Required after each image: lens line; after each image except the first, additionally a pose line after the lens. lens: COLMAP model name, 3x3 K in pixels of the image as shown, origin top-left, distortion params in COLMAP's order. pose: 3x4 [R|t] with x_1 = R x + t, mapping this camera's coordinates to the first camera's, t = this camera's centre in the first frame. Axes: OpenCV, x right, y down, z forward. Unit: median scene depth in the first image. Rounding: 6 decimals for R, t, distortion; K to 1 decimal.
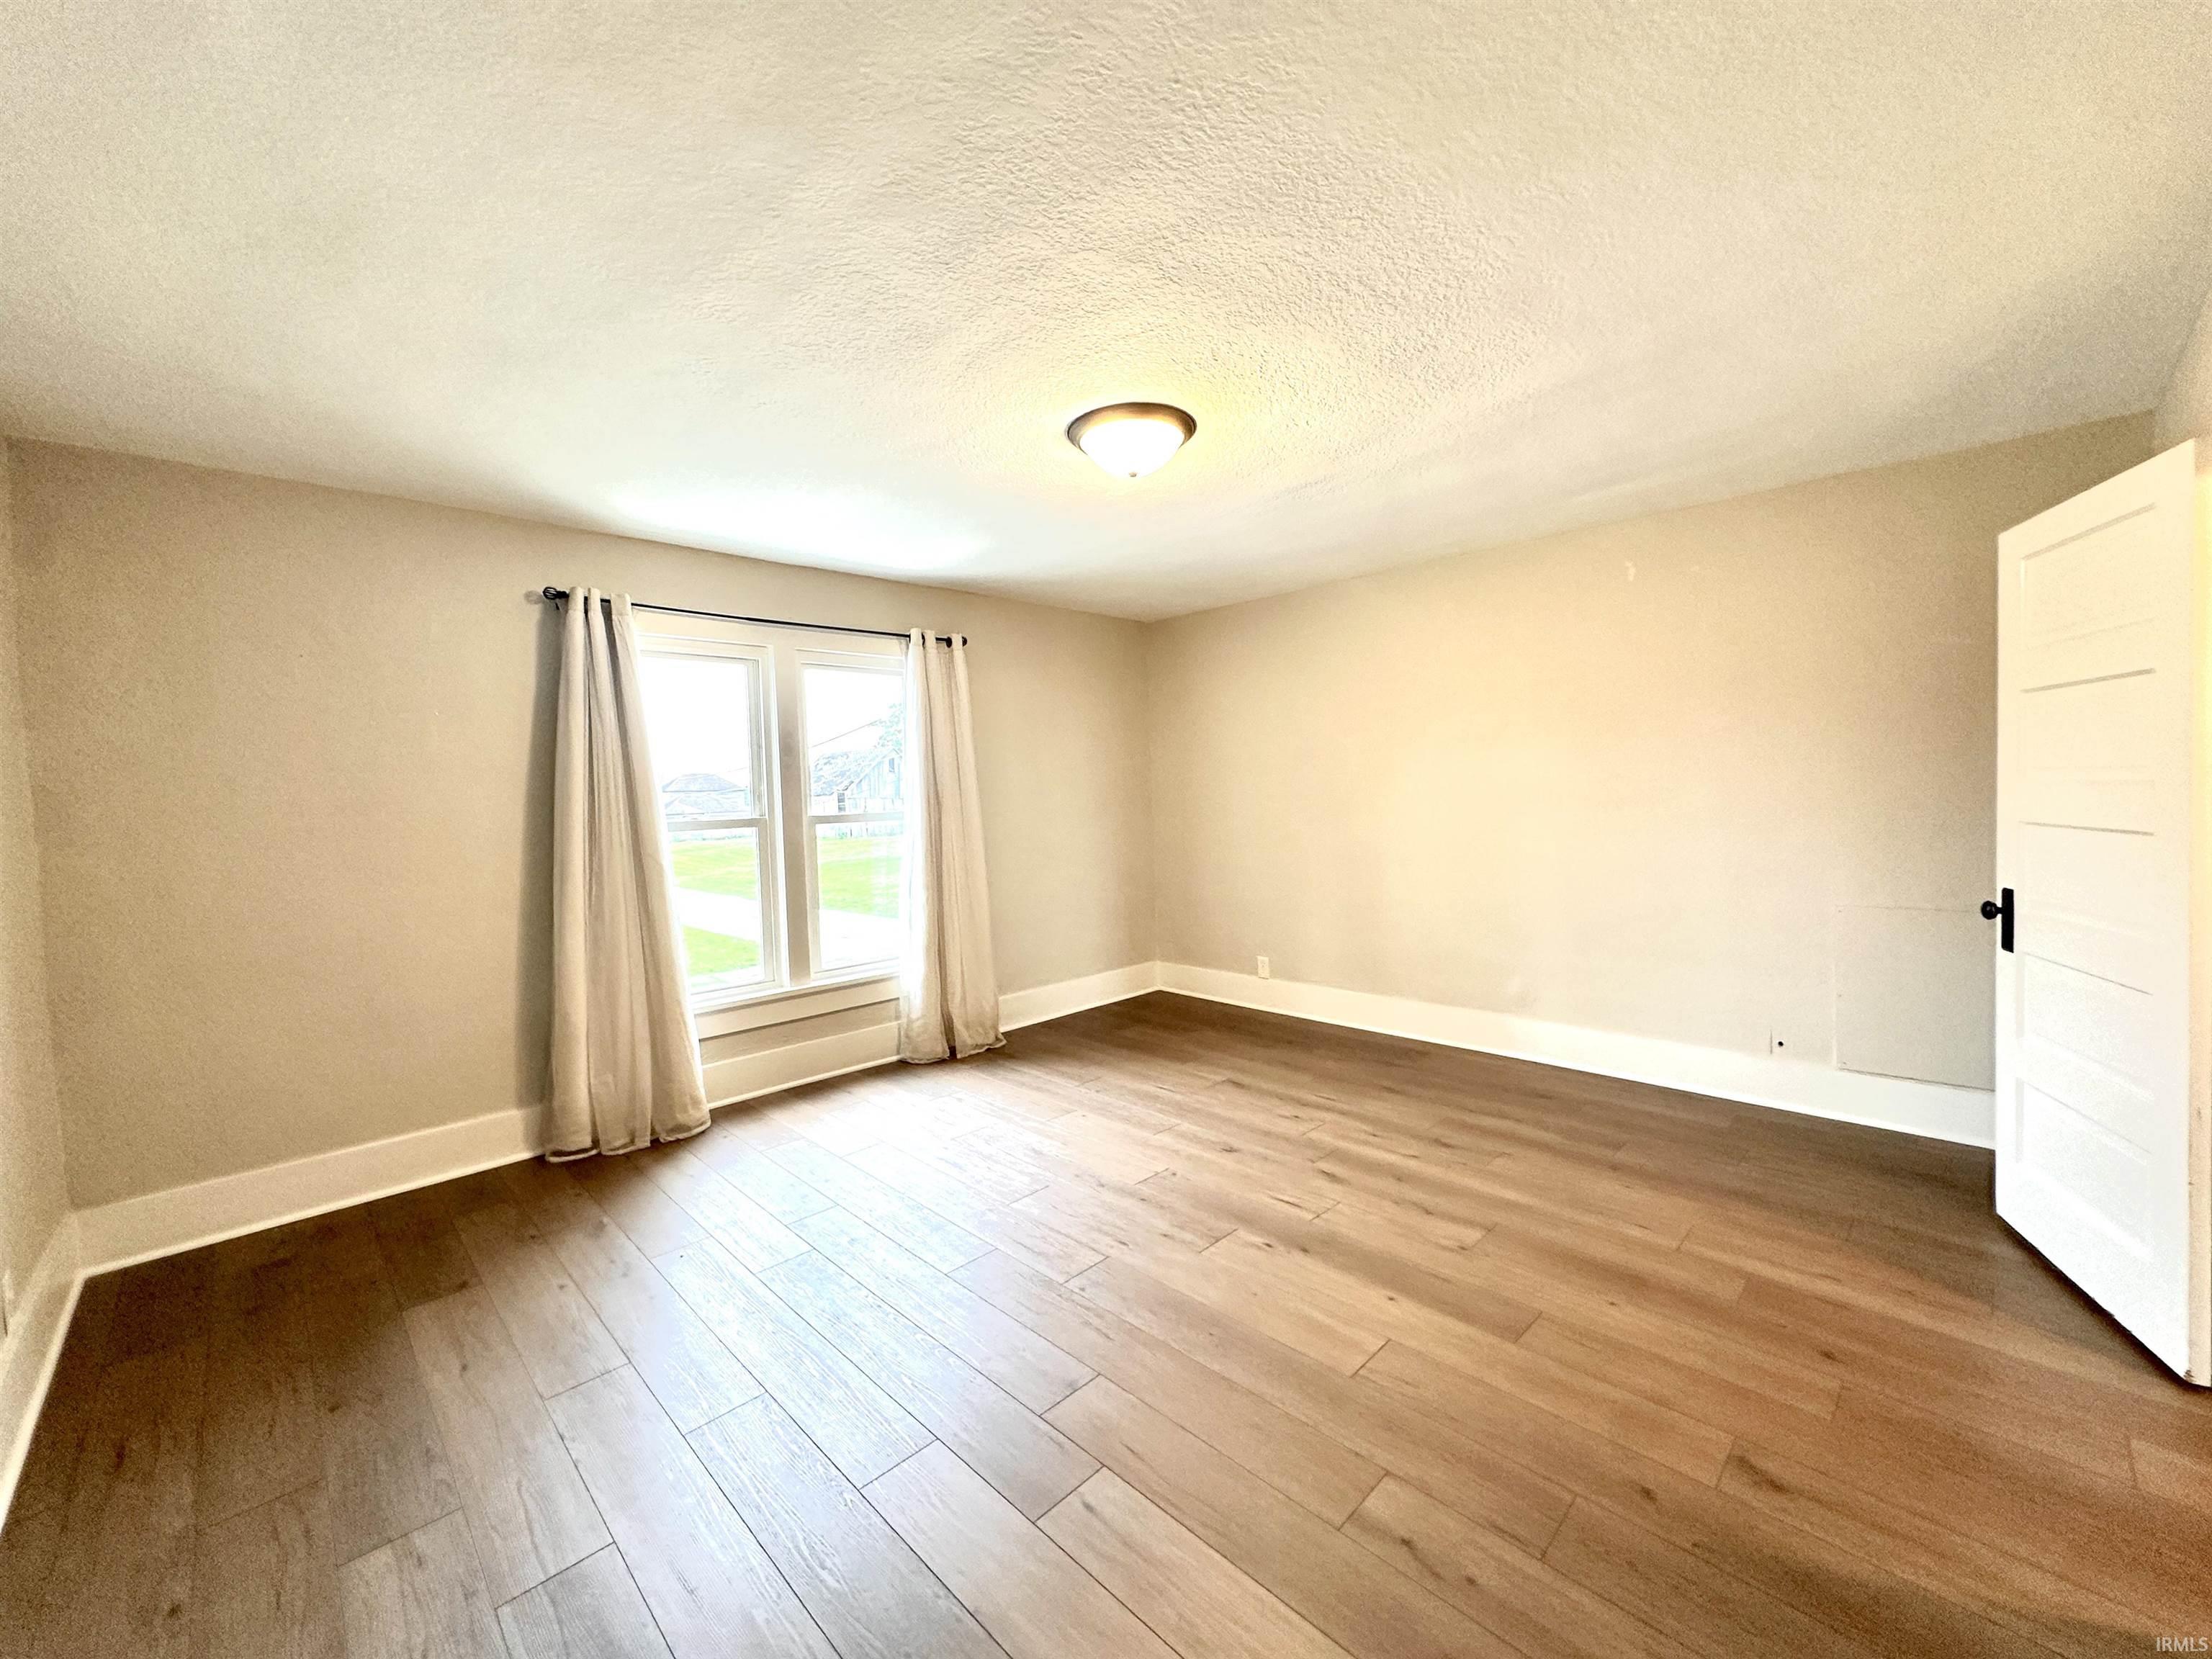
lens RADIAL K [[880.9, 0, 1107.1], [0, 880.9, 834.5], [0, 0, 1]] dist [-0.005072, 0.001365]
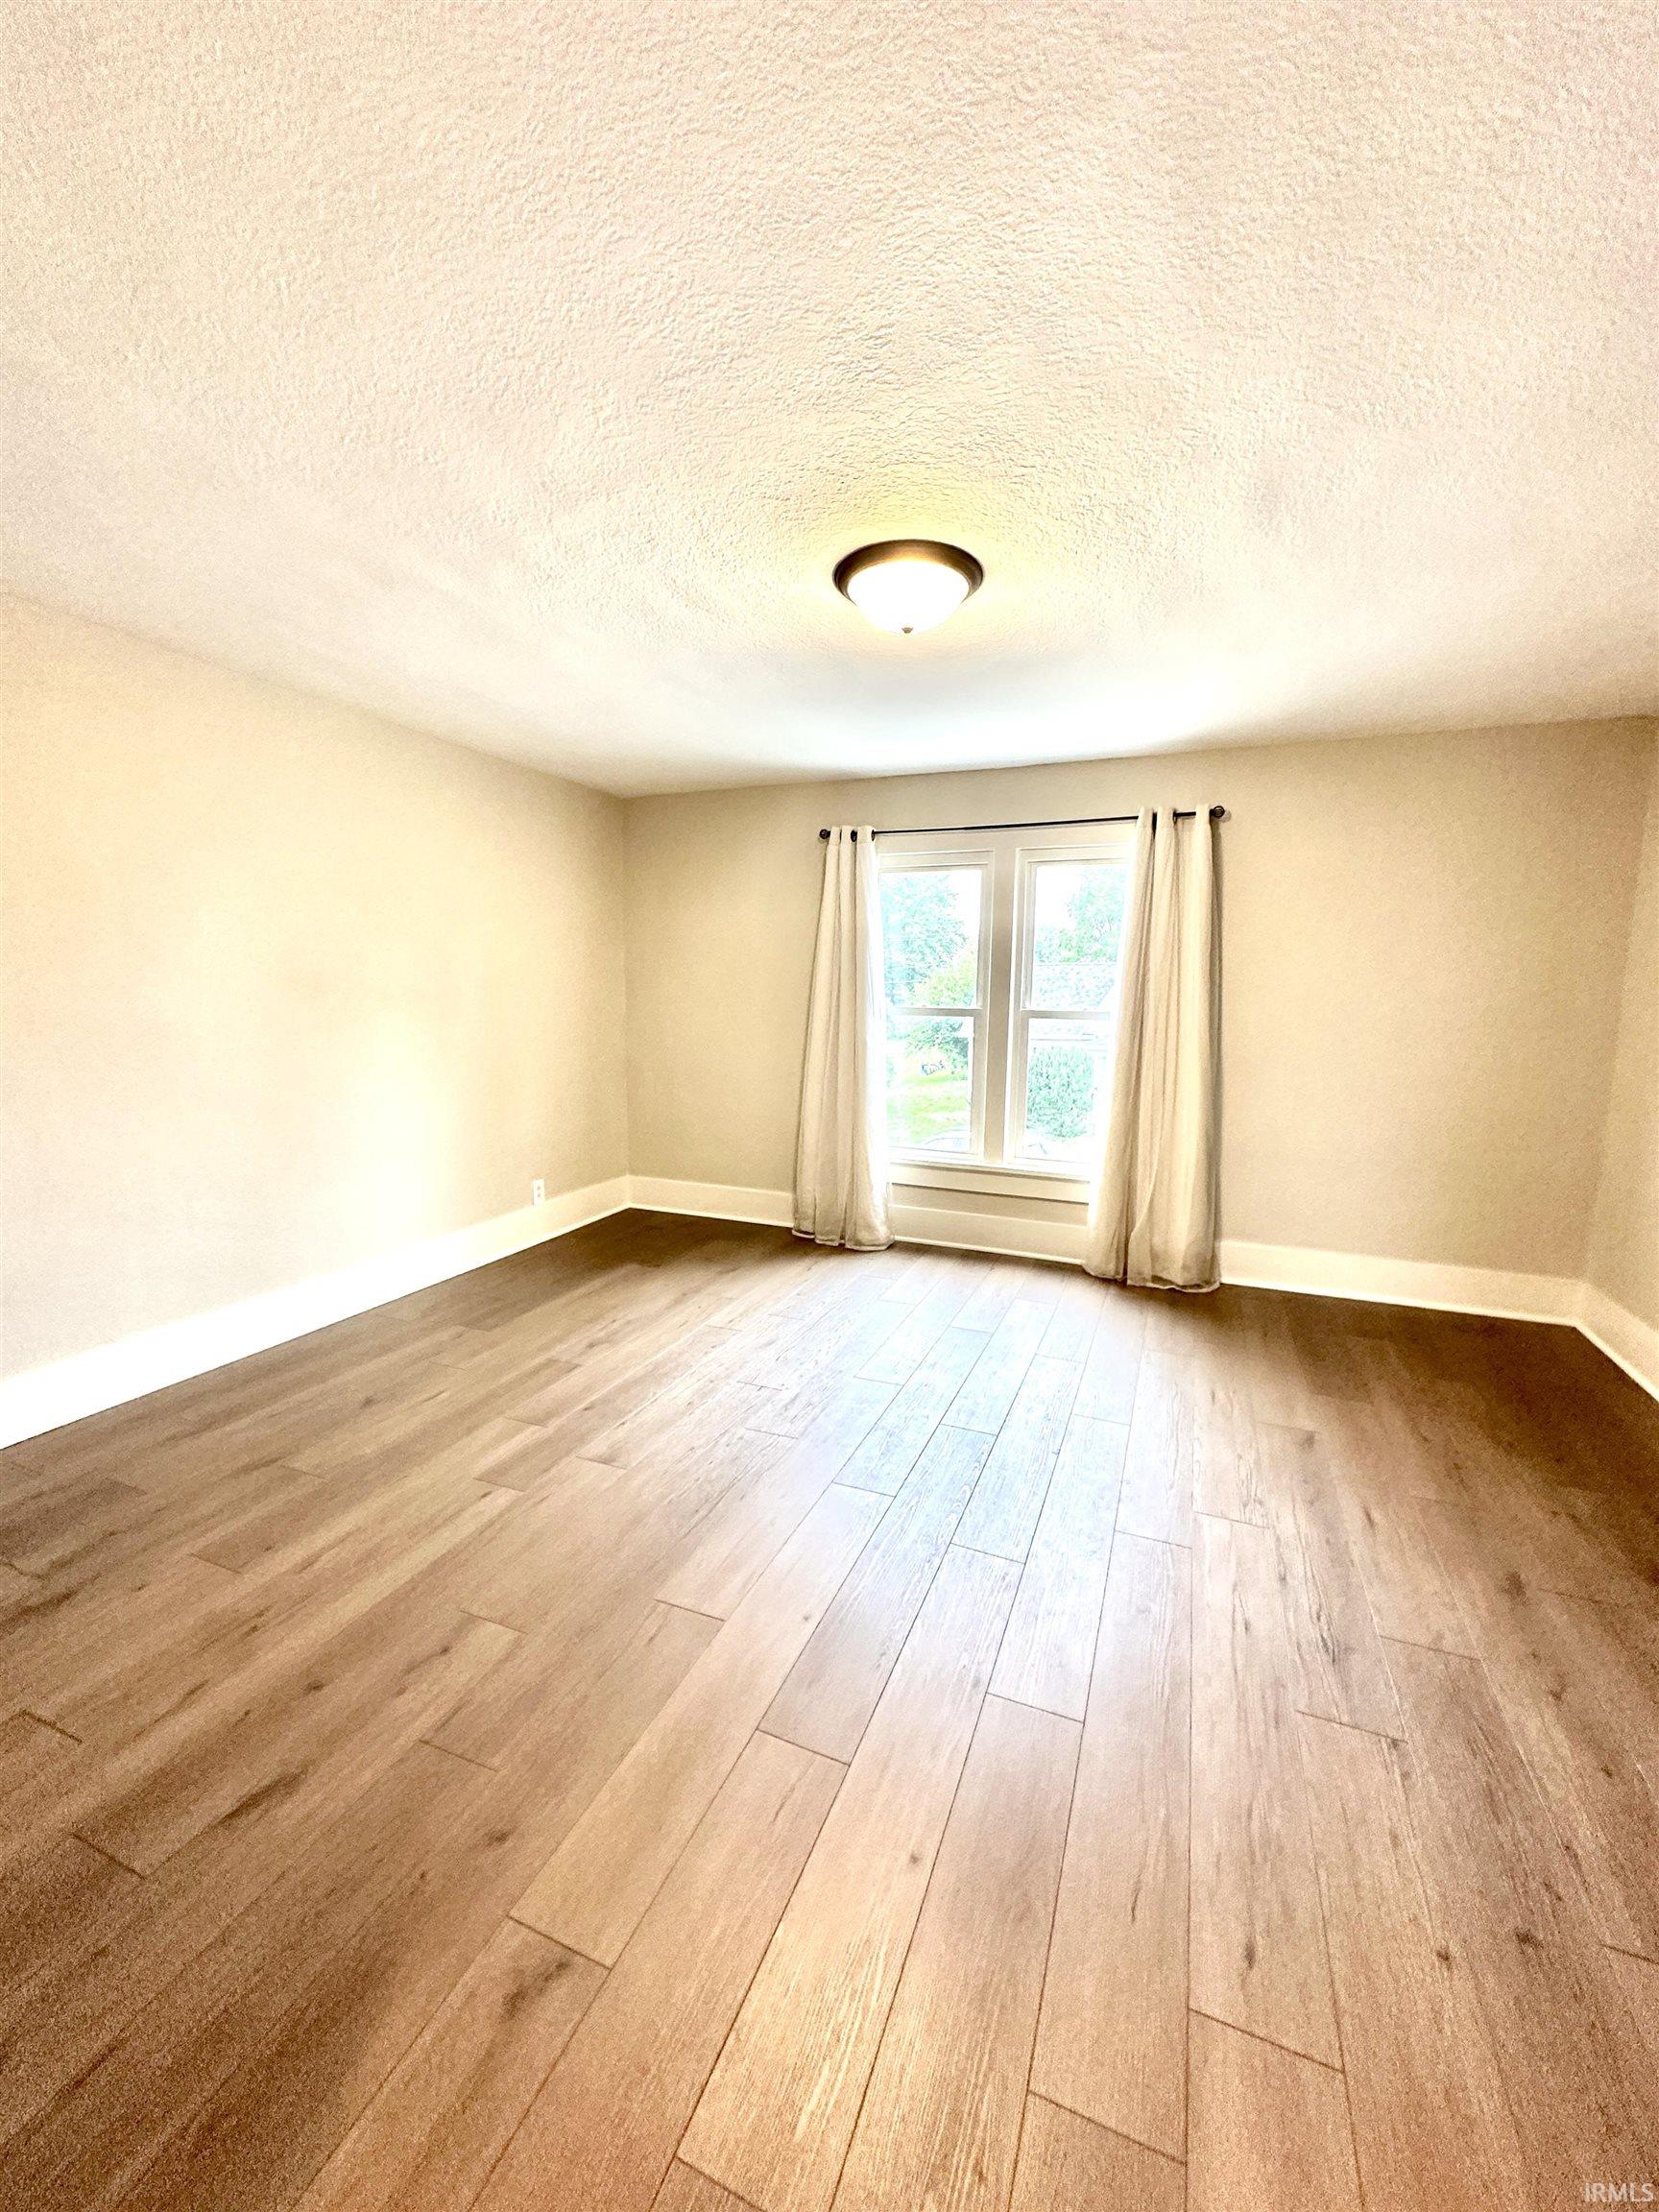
lens RADIAL K [[880.9, 0, 830.8], [0, 880.9, 1107.0], [0, 0, 1]] dist [-0.005072, 0.001365]
pose [[0.391855, 0.156220, -0.906667, 0.624477], [-0.073233, 0.987648, 0.138522, -0.040344], [0.917108, 0.012118, 0.398455, 0.422097]]
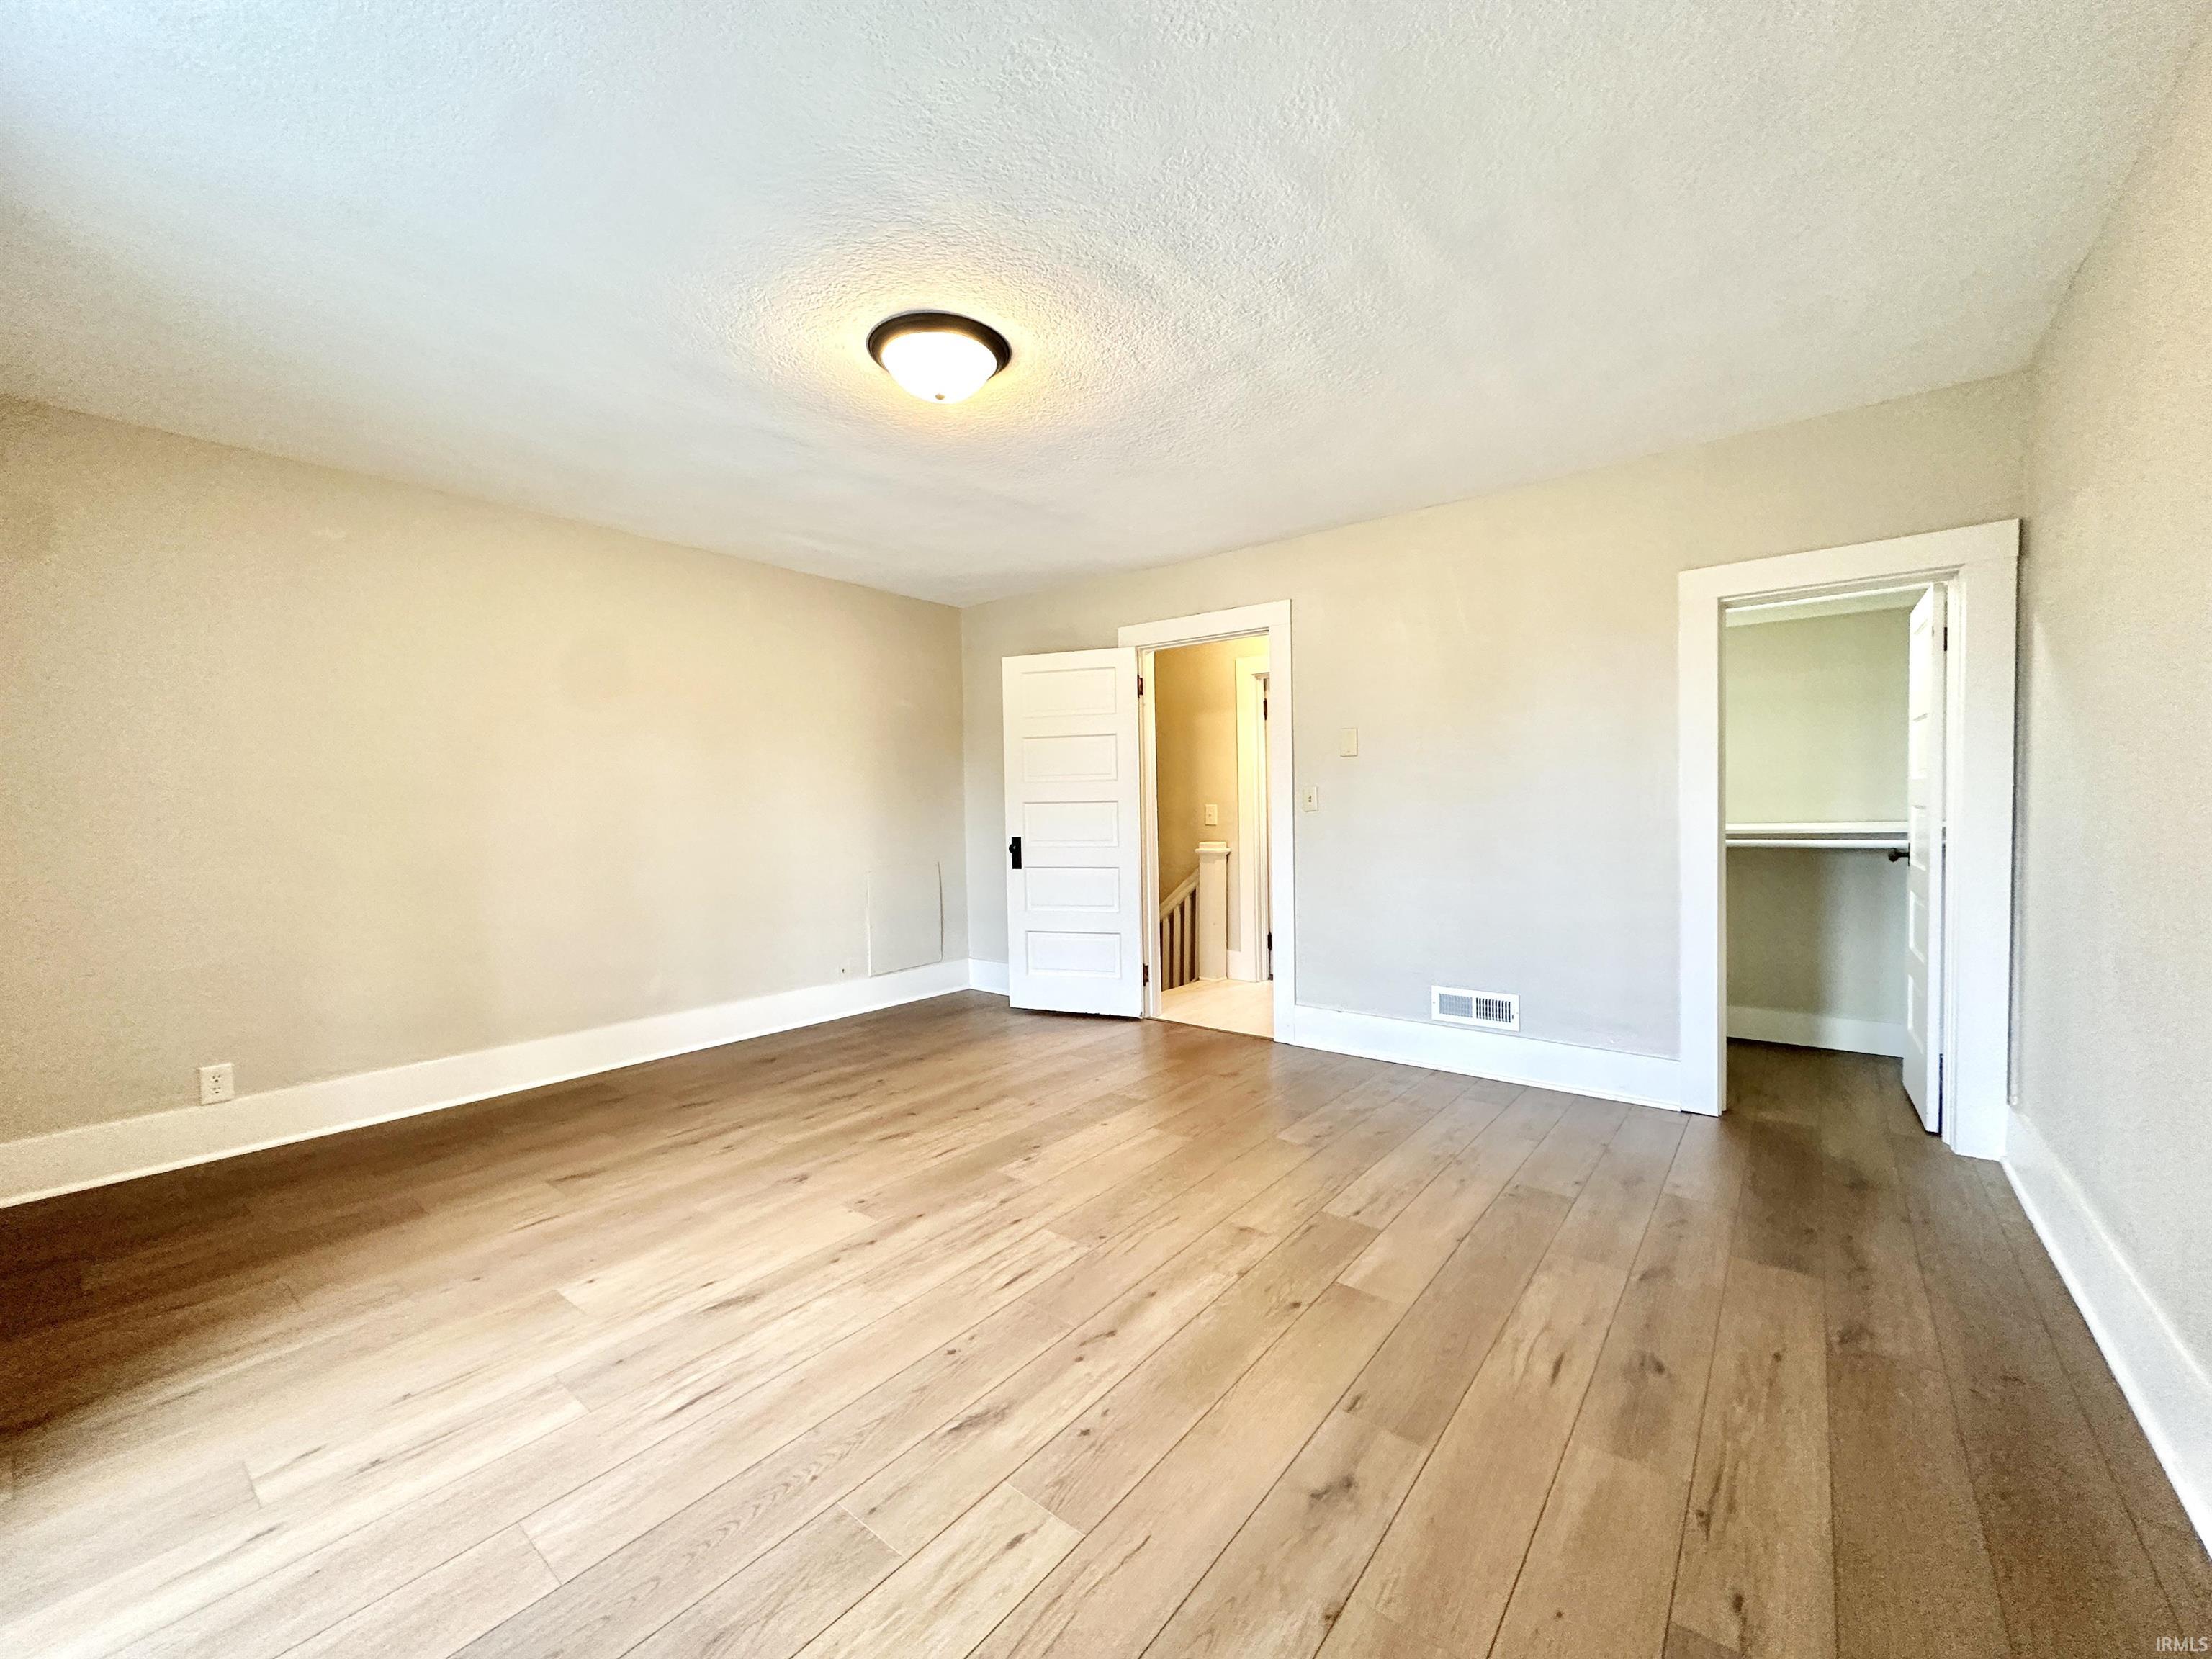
lens RADIAL K [[880.9, 0, 1104.5], [0, 880.9, 825.0], [0, 0, 1]] dist [-0.005072, 0.001365]
pose [[-0.126201, 0.015758, 0.991880, -0.654561], [0.068586, 0.997620, -0.007123, 0.040161], [-0.989631, 0.067130, -0.126981, 0.704595]]
